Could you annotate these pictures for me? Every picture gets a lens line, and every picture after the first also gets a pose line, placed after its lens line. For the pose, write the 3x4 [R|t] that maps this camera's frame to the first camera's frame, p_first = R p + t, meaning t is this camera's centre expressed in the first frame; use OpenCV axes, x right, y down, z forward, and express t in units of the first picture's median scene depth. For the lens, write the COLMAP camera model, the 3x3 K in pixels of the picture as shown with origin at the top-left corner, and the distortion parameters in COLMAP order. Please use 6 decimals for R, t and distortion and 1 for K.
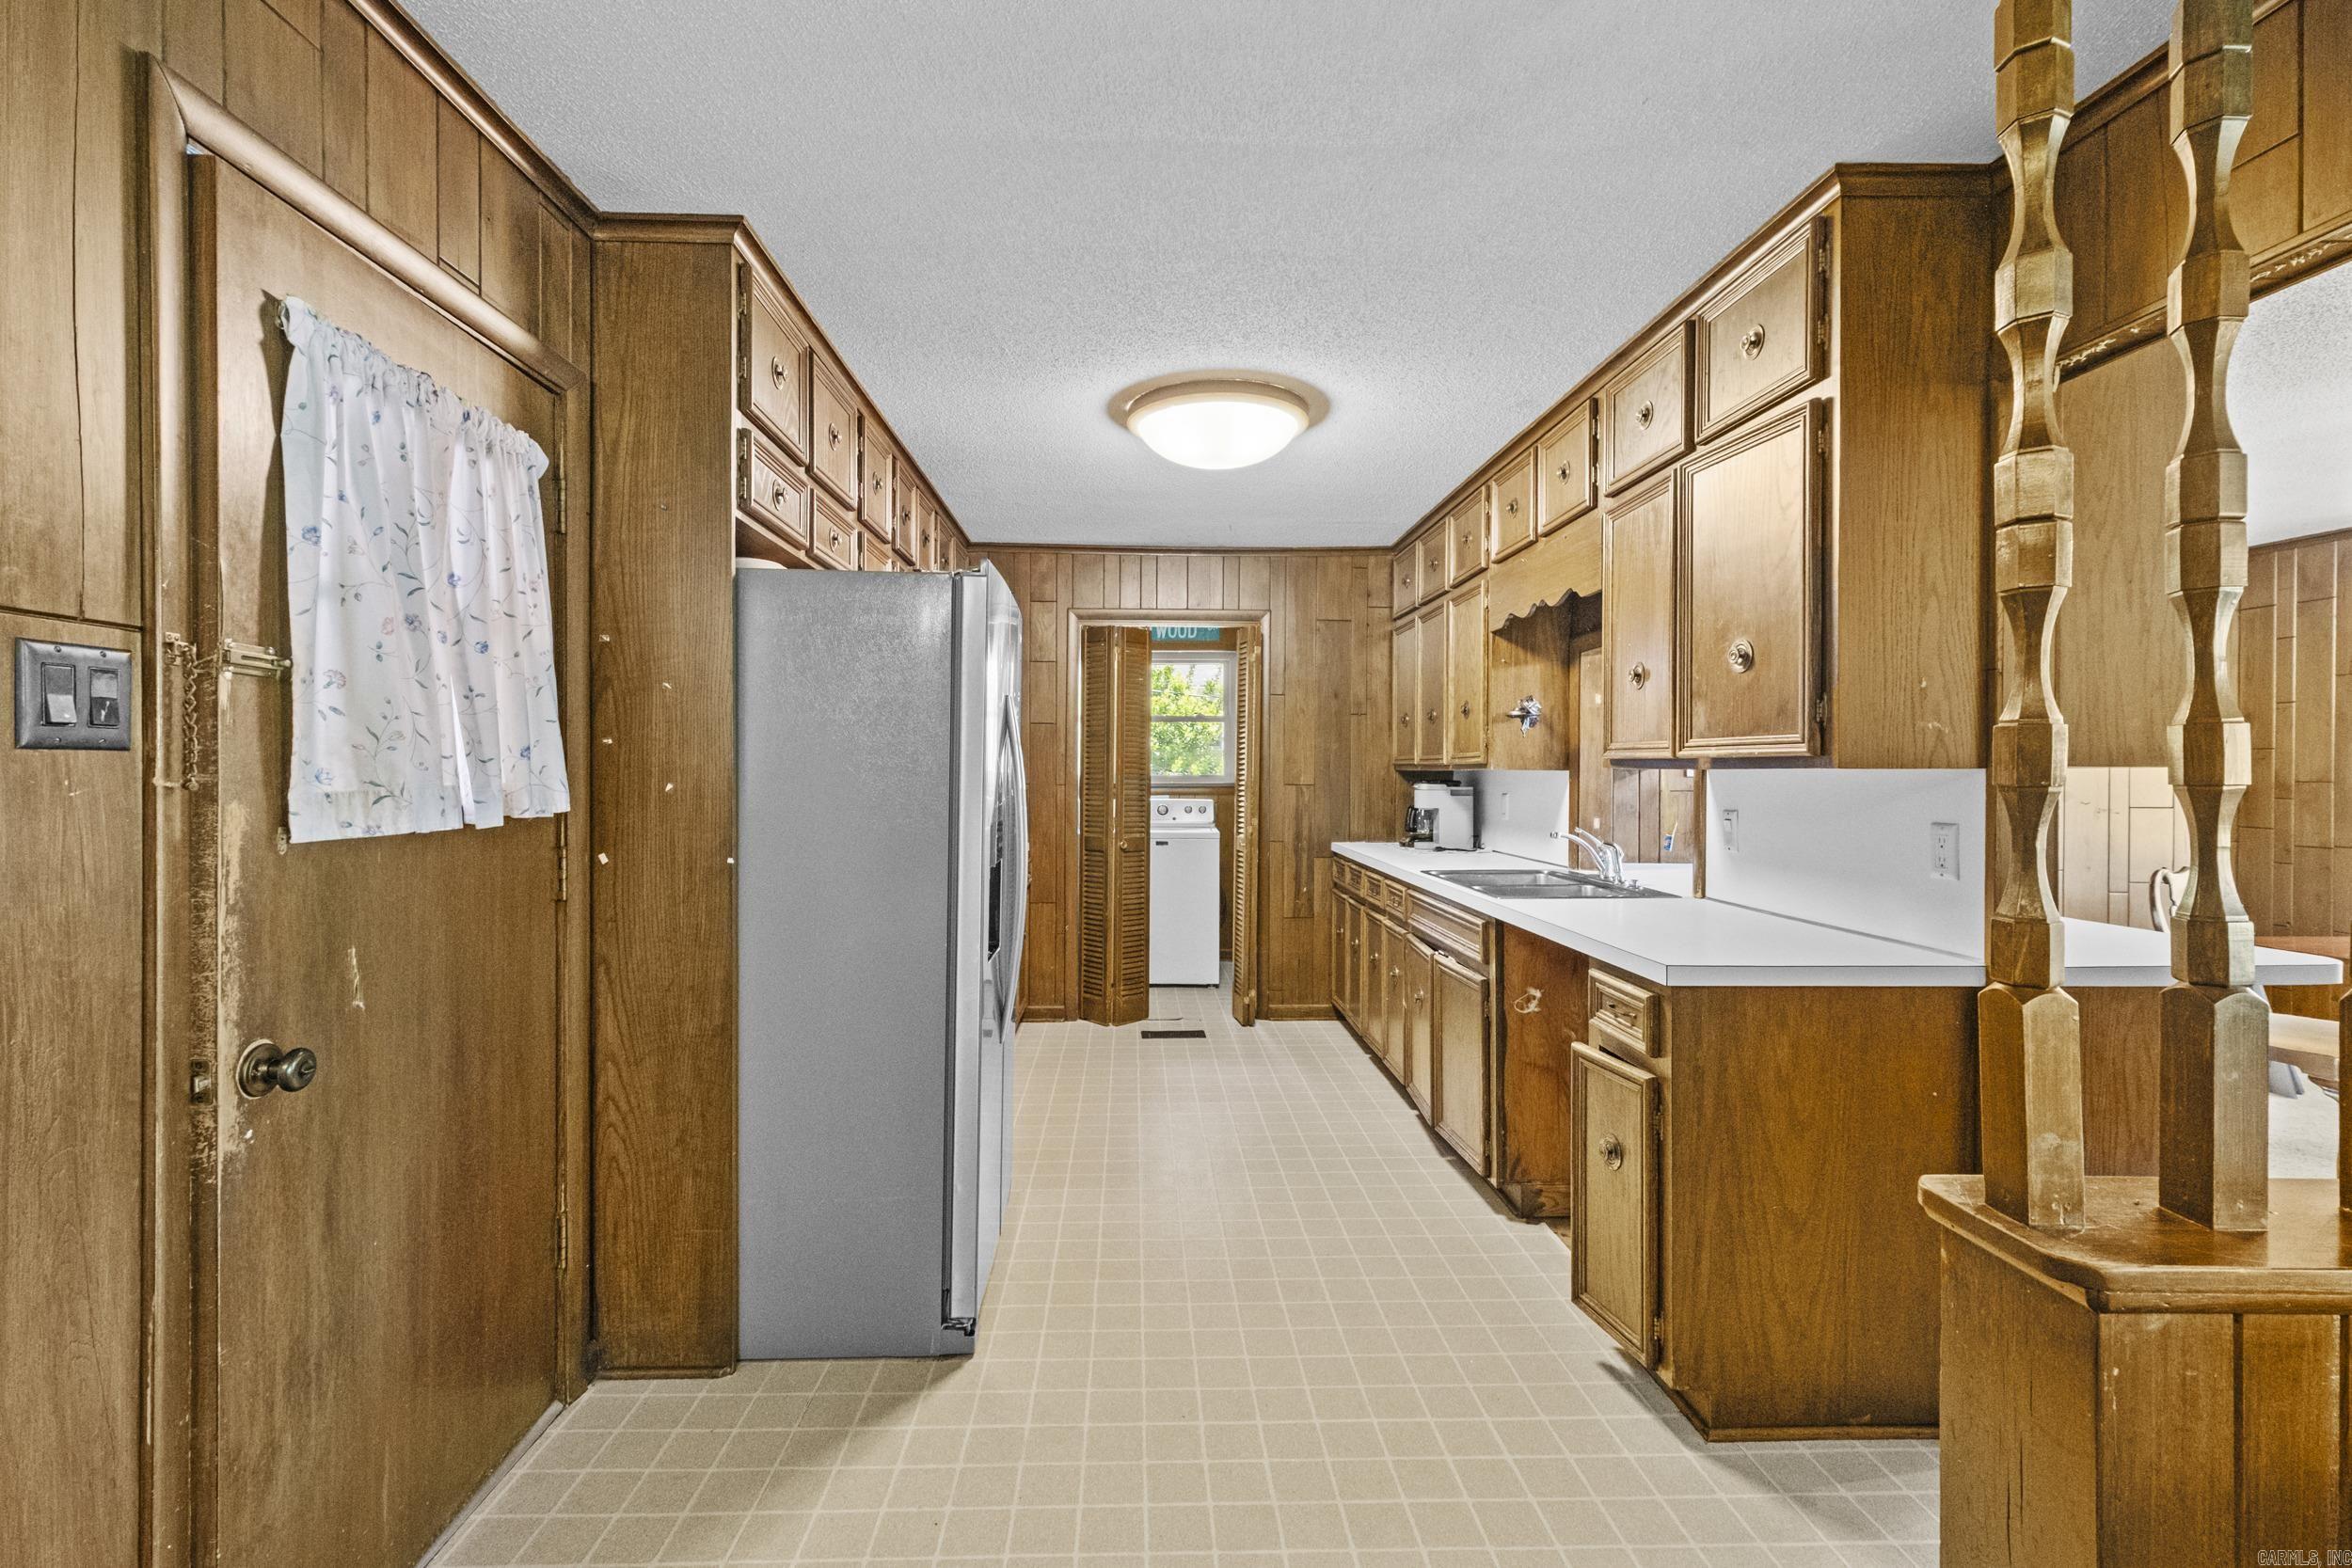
lens RADIAL K [[1022.5, 0, 1194.7], [0, 1022.5, 774.5], [0, 0, 1]] dist [0.003824, 0.000392]
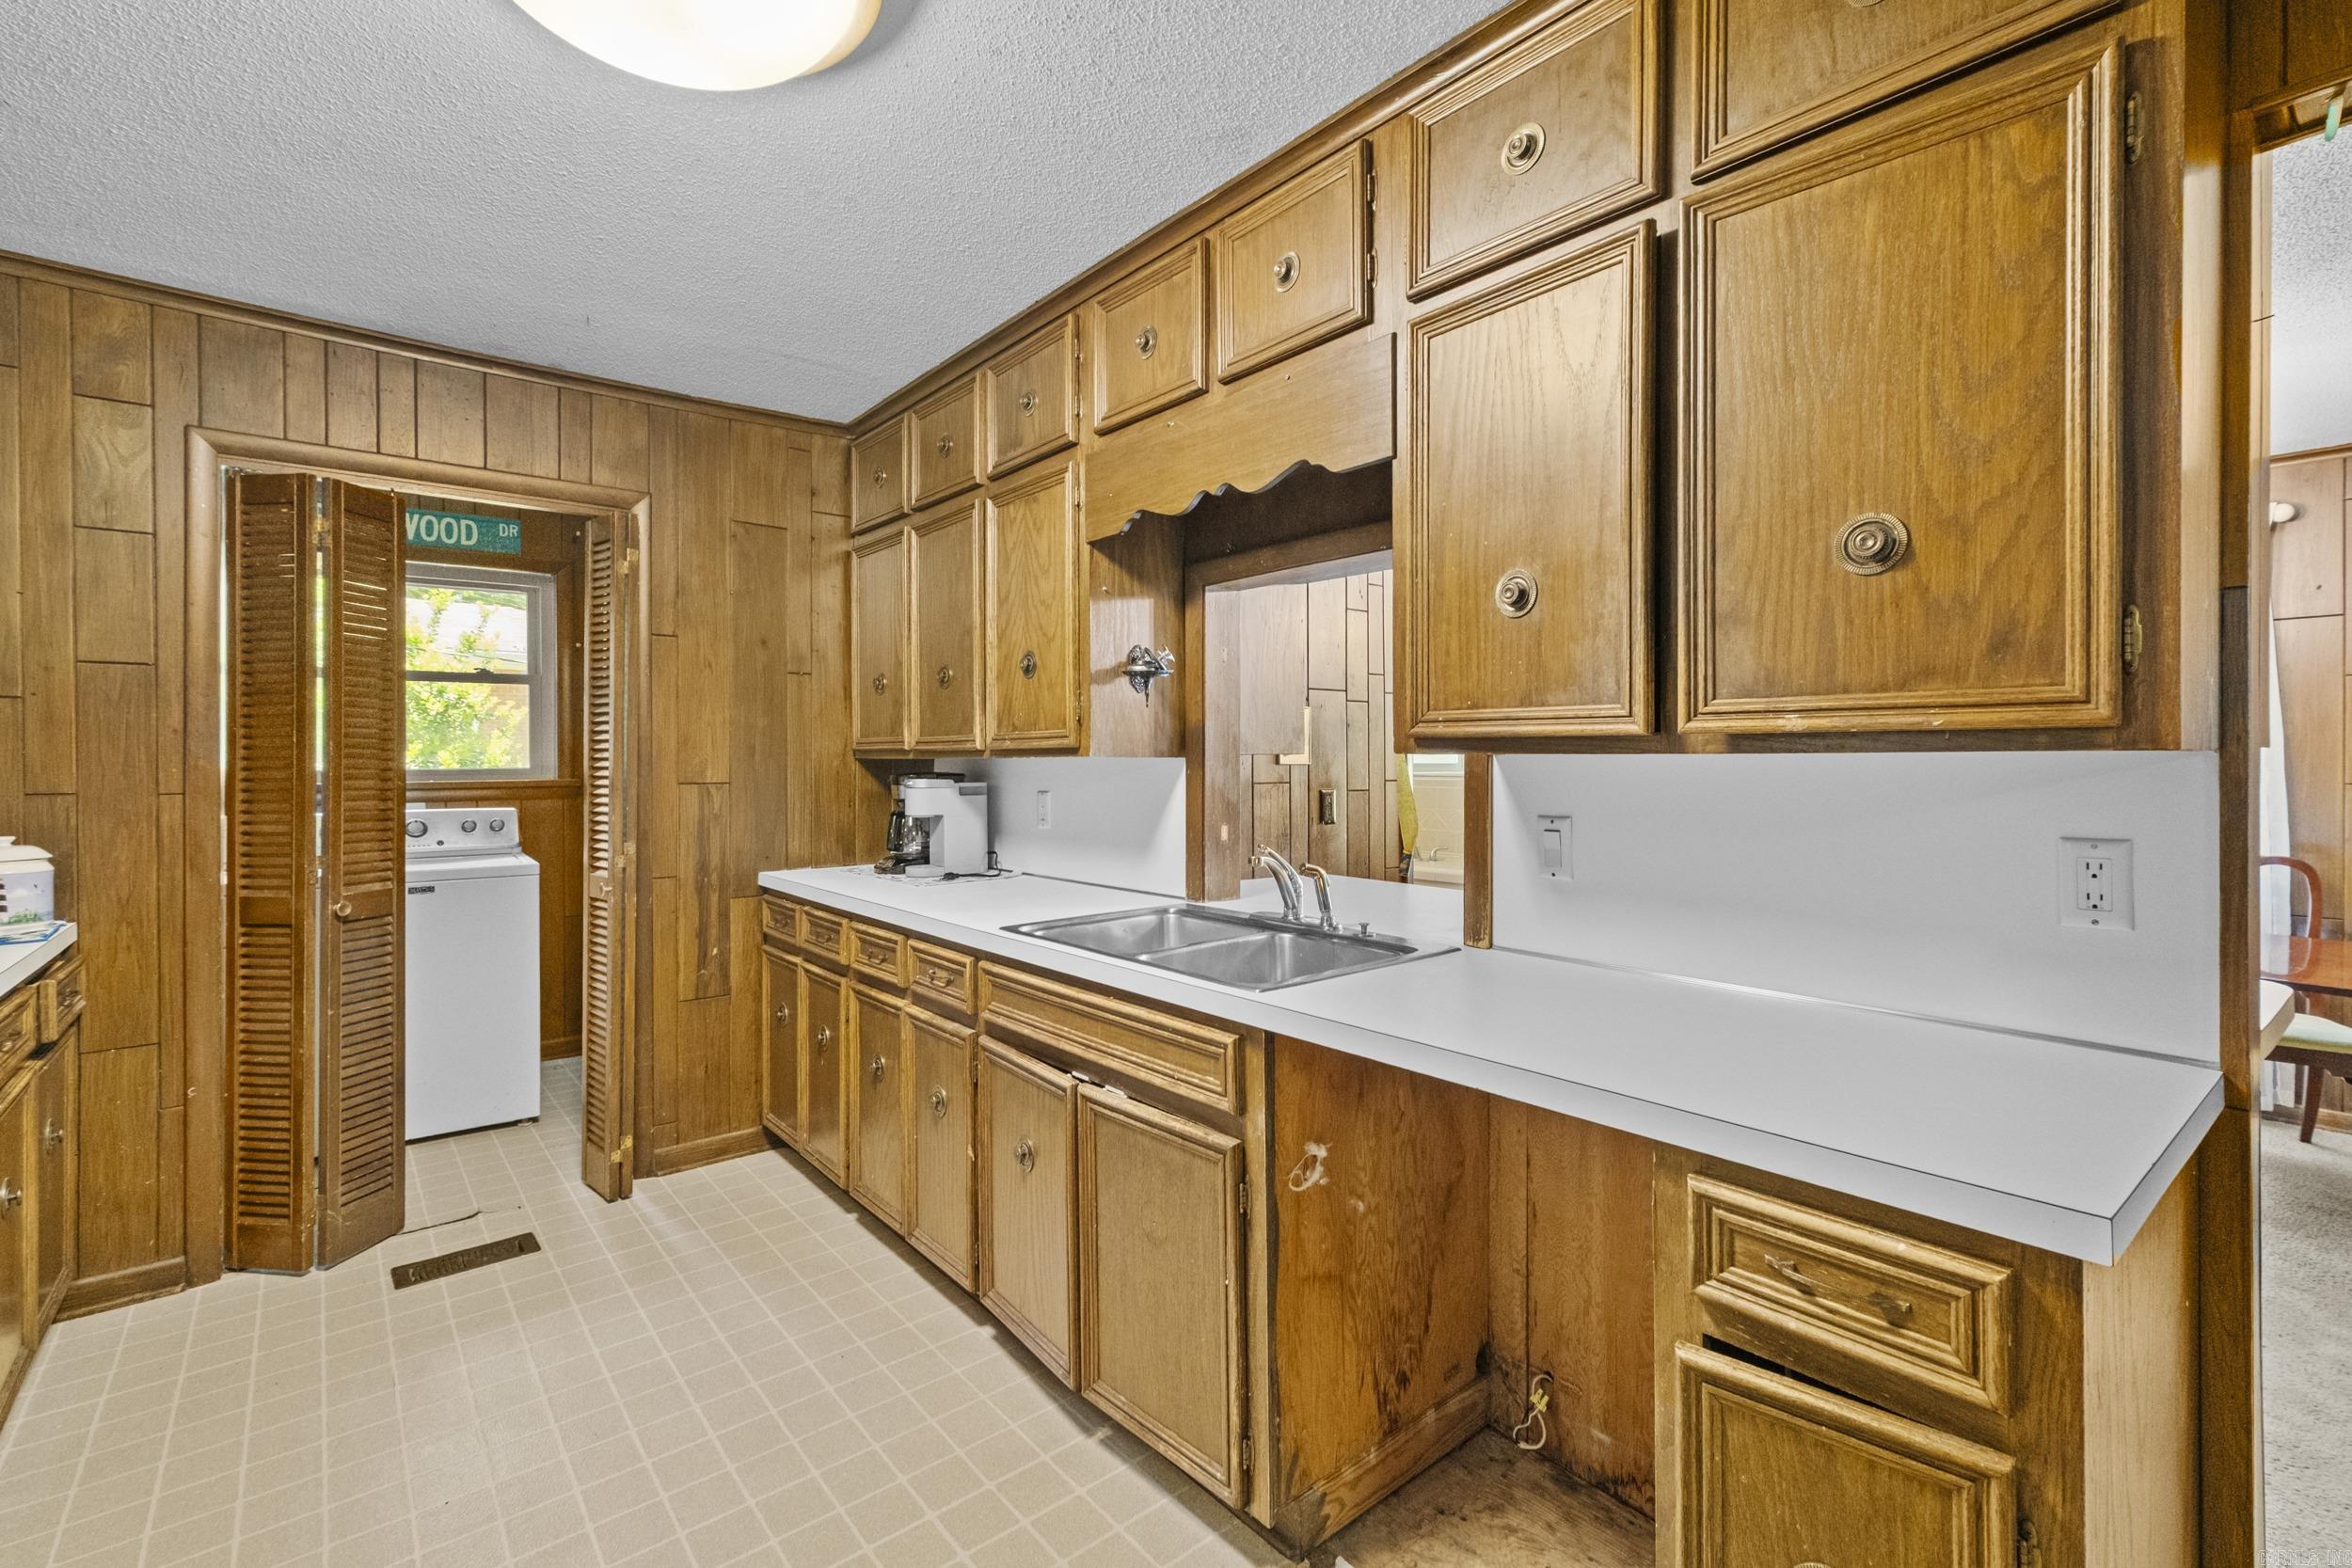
lens RADIAL K [[1022.5, 0, 1161.6], [0, 1022.5, 762.3], [0, 0, 1]] dist [0.003824, 0.000392]
pose [[0.808383, -0.008157, 0.588601, -0.041327], [0.007968, 0.999964, 0.002915, -0.002389], [-0.588603, 0.002333, 0.808419, 0.359633]]
